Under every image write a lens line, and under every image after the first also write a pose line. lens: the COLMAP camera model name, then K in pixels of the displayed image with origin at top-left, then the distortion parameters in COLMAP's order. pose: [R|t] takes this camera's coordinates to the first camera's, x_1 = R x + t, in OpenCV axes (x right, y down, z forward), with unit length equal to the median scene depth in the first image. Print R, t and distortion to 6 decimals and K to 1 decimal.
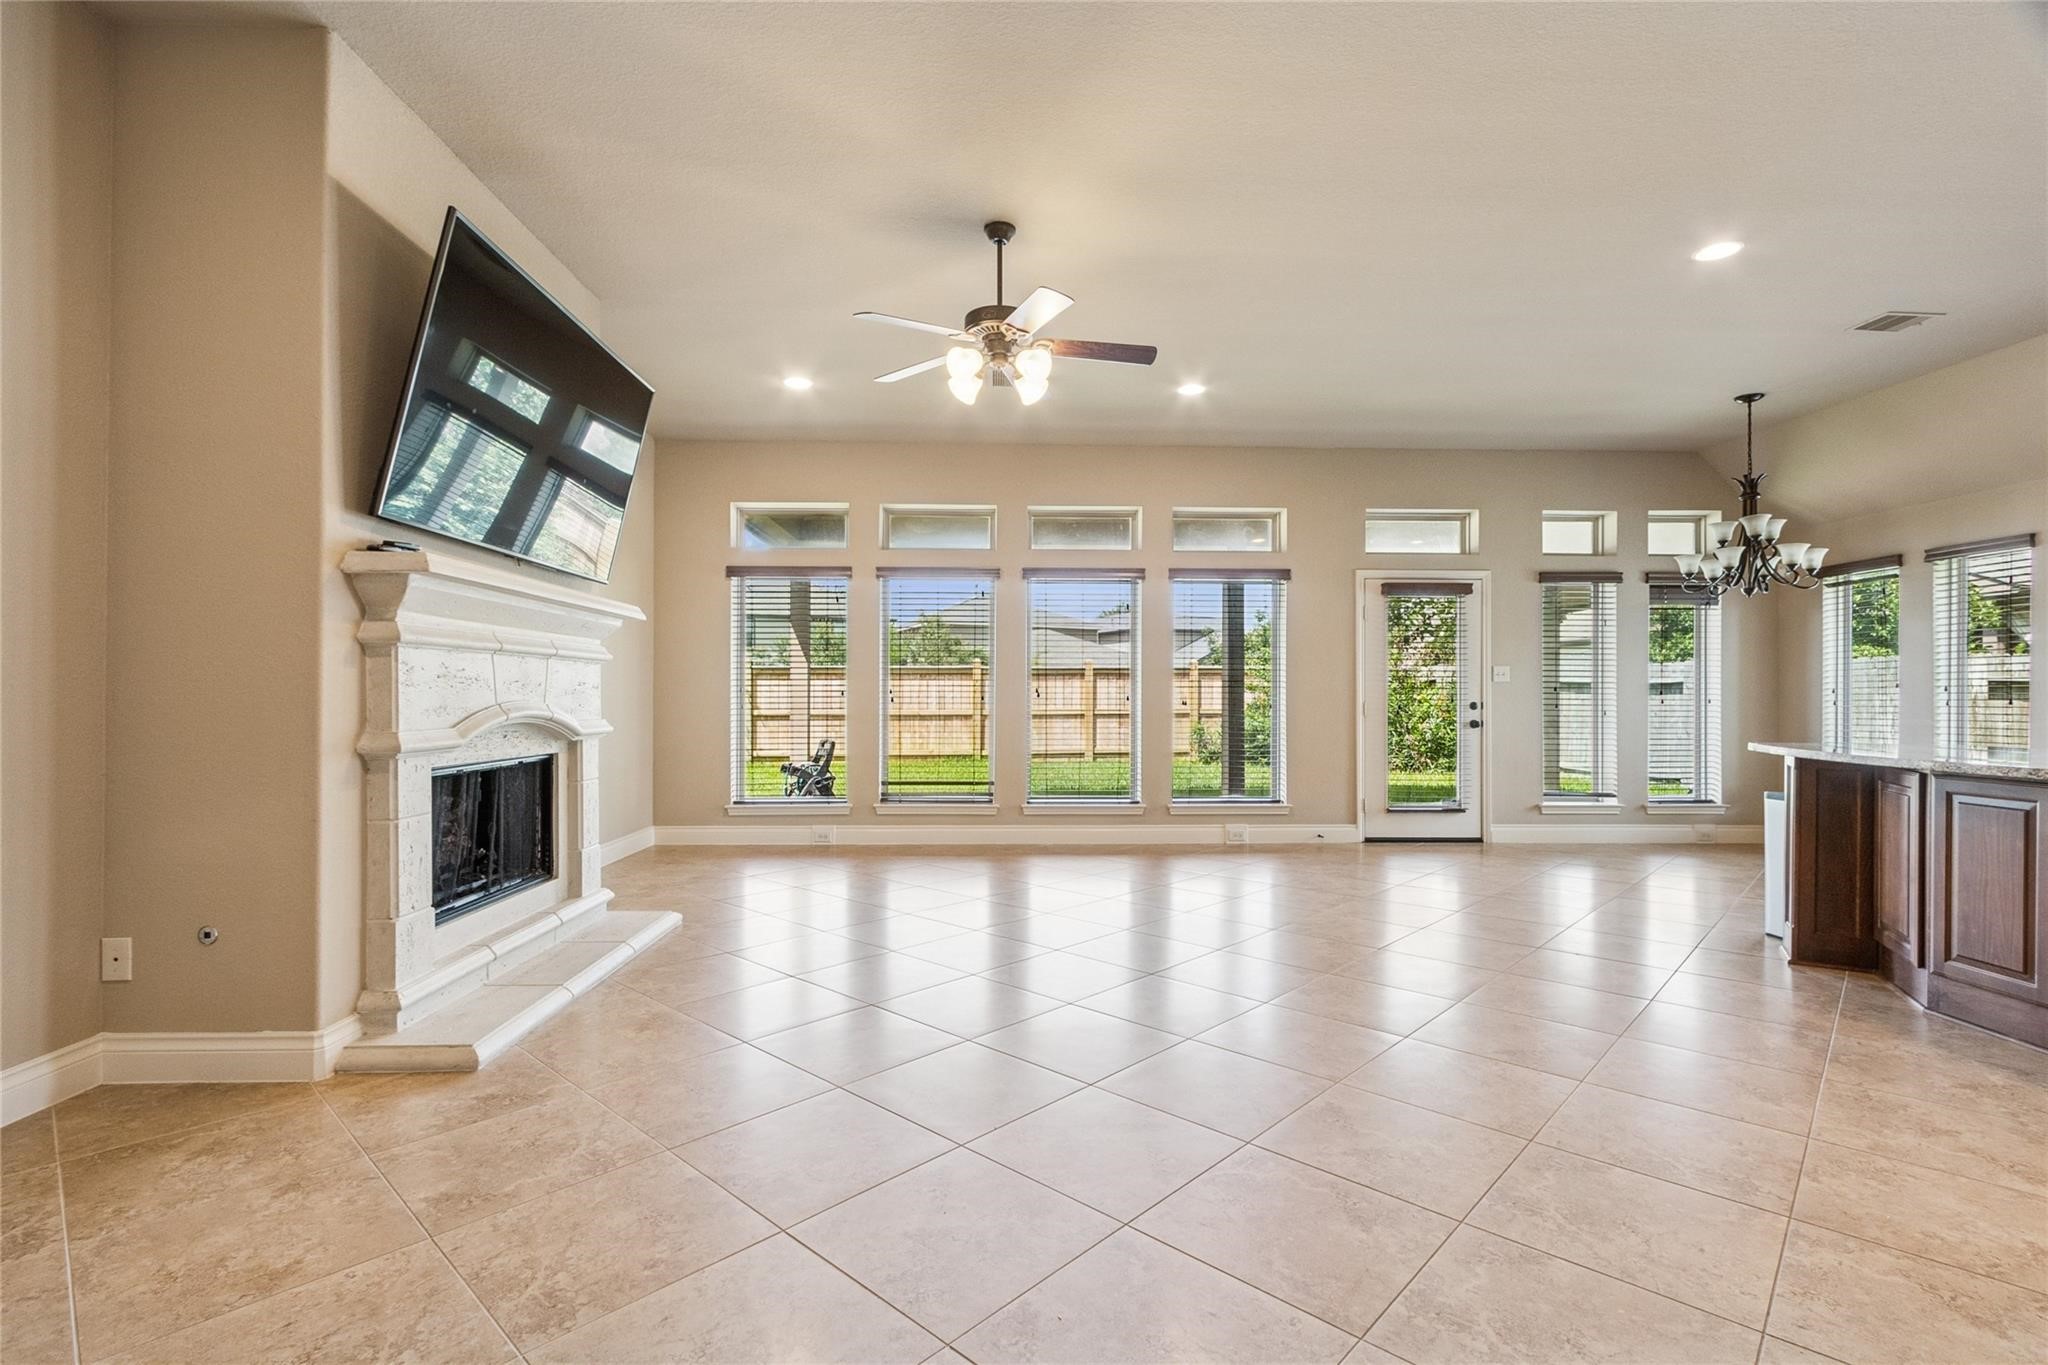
lens RADIAL K [[934.0, 0, 1024.0], [0, 934.0, 682.5], [0, 0, 1]] dist [-0.000168, 0.000152]
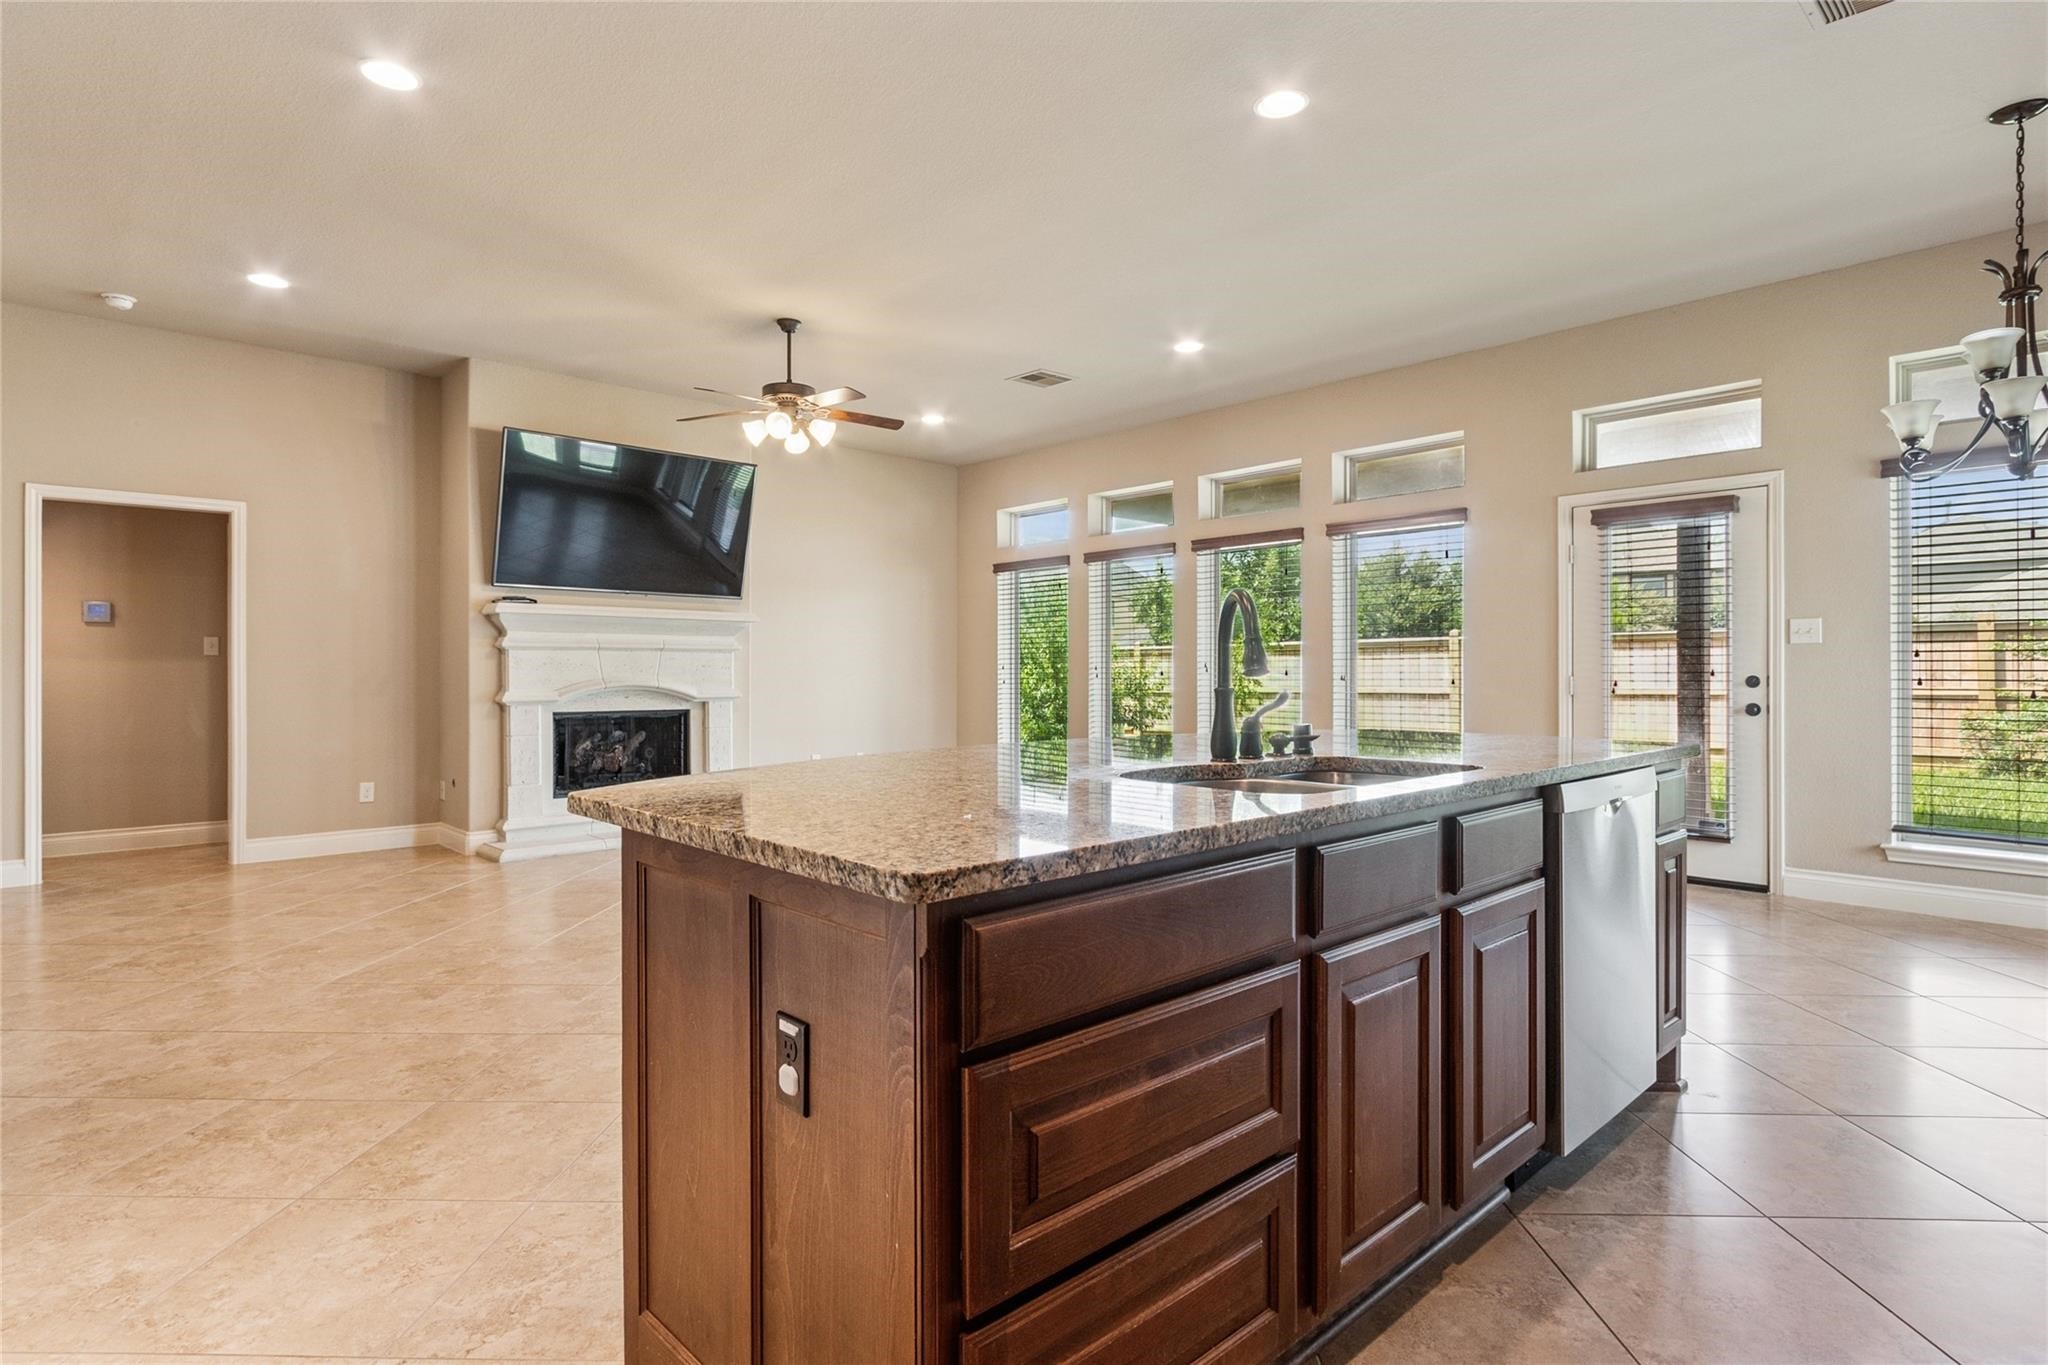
lens RADIAL K [[1072.1, 0, 1024.0], [0, 1072.1, 682.5], [0, 0, 1]] dist [0.027557, -0.000285]
pose [[0.662302, -0.000791, -0.749237, 0.716490], [0.016075, 0.999784, 0.013154, 0.007476], [0.749065, -0.020756, 0.662171, 0.119216]]
